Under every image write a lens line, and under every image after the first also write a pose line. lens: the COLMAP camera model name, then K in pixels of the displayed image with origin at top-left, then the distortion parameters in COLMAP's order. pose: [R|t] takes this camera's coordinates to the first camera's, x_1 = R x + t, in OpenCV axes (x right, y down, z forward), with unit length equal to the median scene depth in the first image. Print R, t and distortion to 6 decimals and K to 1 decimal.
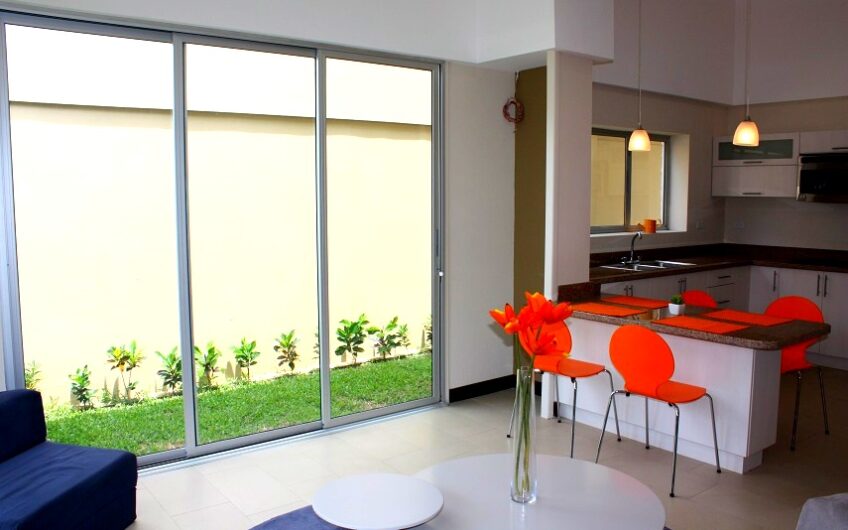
lens RADIAL K [[702.9, 0, 434.4], [0, 702.9, 265.2], [0, 0, 1]] dist [-0.166280, 0.134711]
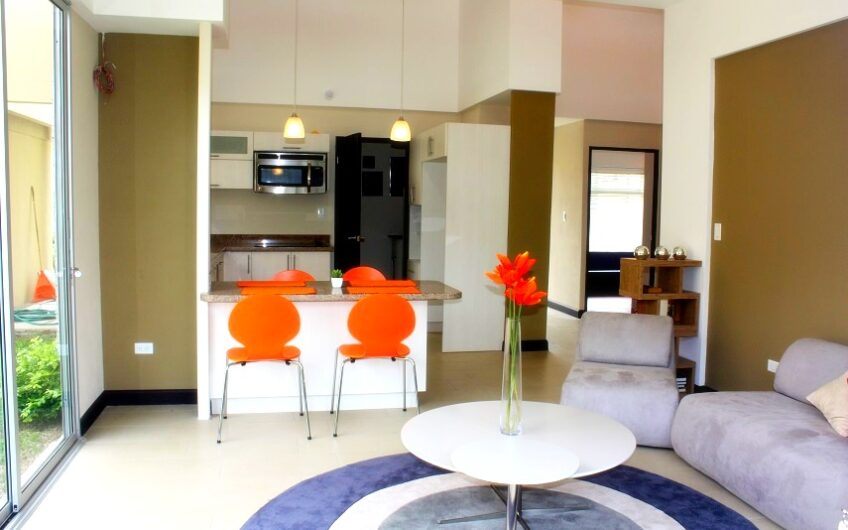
lens RADIAL K [[702.9, 0, 434.4], [0, 702.9, 265.2], [0, 0, 1]] dist [-0.166280, 0.134711]
pose [[0.423362, -0.068192, 0.903390, -0.481701], [0.073934, 0.996438, 0.040568, 0.001602], [-0.902939, 0.049616, 0.426896, 0.300814]]
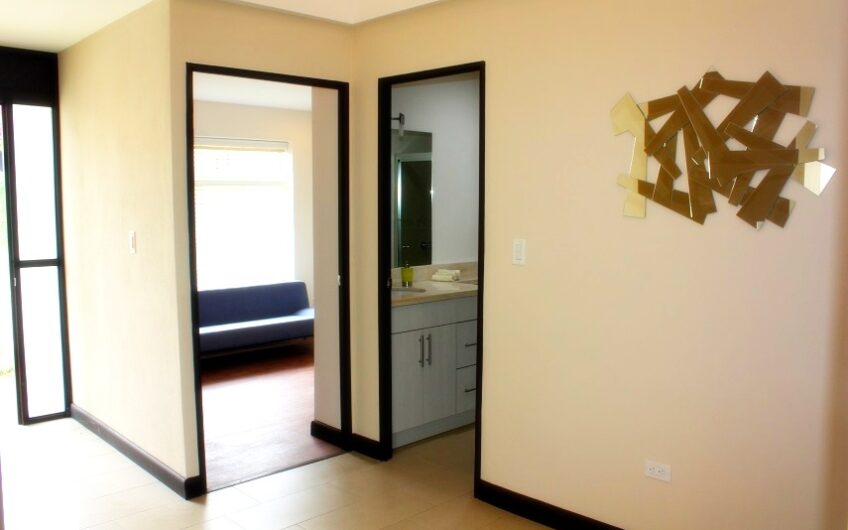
lens RADIAL K [[702.9, 0, 434.4], [0, 702.9, 265.2], [0, 0, 1]] dist [-0.166280, 0.134711]
pose [[-0.115153, -0.088841, 0.989367, 0.526938], [0.099363, 0.989967, 0.100460, -0.041931], [-0.988366, 0.109875, -0.105170, 0.520468]]
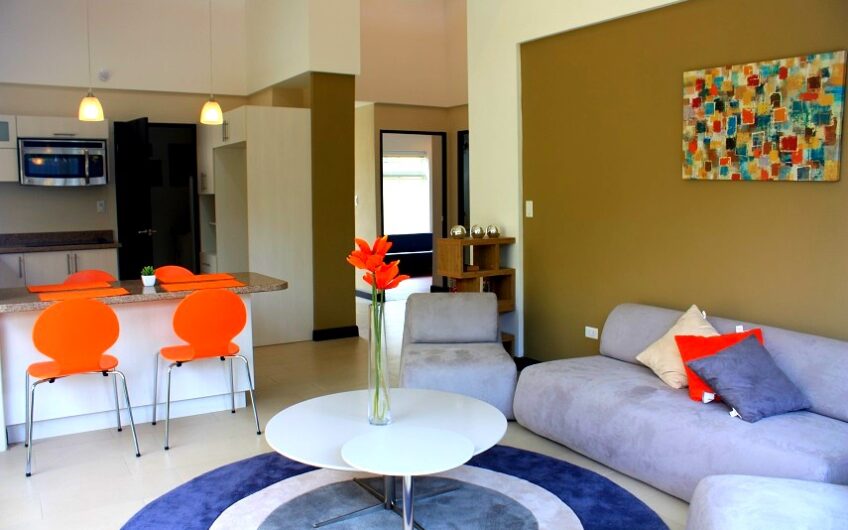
lens RADIAL K [[702.9, 0, 434.4], [0, 702.9, 265.2], [0, 0, 1]] dist [-0.166280, 0.134711]
pose [[0.098644, -0.101168, 0.989967, -0.479753], [0.108761, 0.989955, 0.090330, -0.002717], [-0.989161, 0.098760, 0.108656, 0.382125]]
